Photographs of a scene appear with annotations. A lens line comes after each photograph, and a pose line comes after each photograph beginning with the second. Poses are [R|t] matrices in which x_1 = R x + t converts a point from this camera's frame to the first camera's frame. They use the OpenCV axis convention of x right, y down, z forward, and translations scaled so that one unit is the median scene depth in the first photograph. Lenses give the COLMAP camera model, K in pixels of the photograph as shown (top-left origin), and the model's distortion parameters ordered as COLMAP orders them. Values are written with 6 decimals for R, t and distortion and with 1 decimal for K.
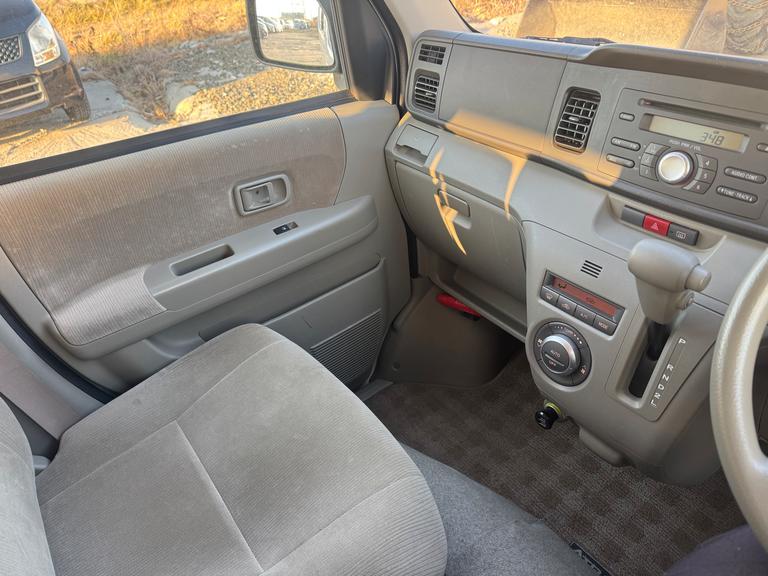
lens RADIAL K [[543.9, 0, 385.9], [0, 543.9, 292.7], [0, 0, 1]] dist [0.013182, -0.031755]
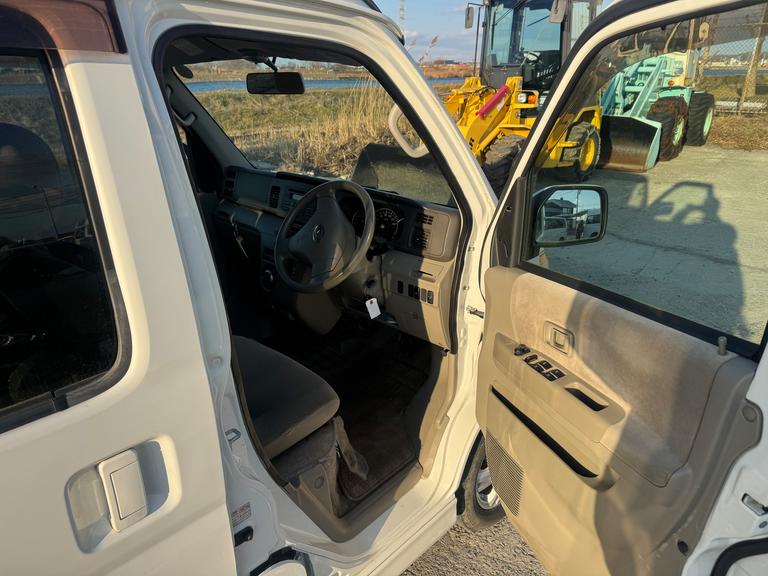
lens RADIAL K [[543.9, 0, 380.8], [0, 543.9, 294.2], [0, 0, 1]] dist [0.013182, -0.031755]
pose [[0.978978, 0.028375, 0.201981, 0.266780], [0.023591, 0.967878, -0.250310, 0.743123], [-0.202595, 0.249813, 0.946862, -1.391575]]
